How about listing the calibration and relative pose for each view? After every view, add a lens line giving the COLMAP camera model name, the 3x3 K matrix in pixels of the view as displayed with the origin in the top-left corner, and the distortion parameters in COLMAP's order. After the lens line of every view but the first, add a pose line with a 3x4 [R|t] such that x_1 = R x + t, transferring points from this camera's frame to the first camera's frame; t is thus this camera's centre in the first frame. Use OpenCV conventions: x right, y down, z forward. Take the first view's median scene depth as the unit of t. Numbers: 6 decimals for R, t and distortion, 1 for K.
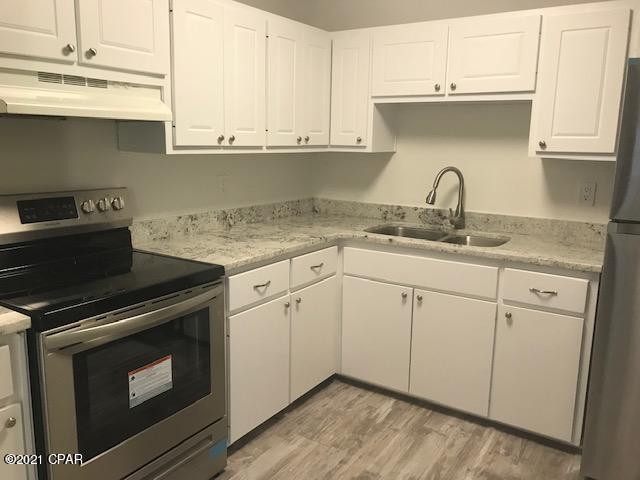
lens RADIAL K [[523.1, 0, 320.0], [0, 523.1, 240.0], [0, 0, 1]] dist [0.019313, -0.010381]
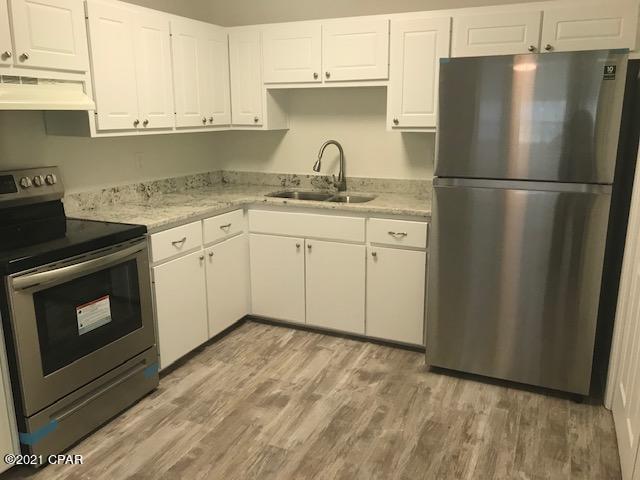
lens RADIAL K [[523.1, 0, 320.0], [0, 523.1, 240.0], [0, 0, 1]] dist [0.019313, -0.010381]
pose [[0.987961, -0.056415, 0.144050, 0.037627], [0.049312, 0.997407, 0.052413, 0.032249], [-0.146633, -0.044679, 0.988181, -0.254710]]
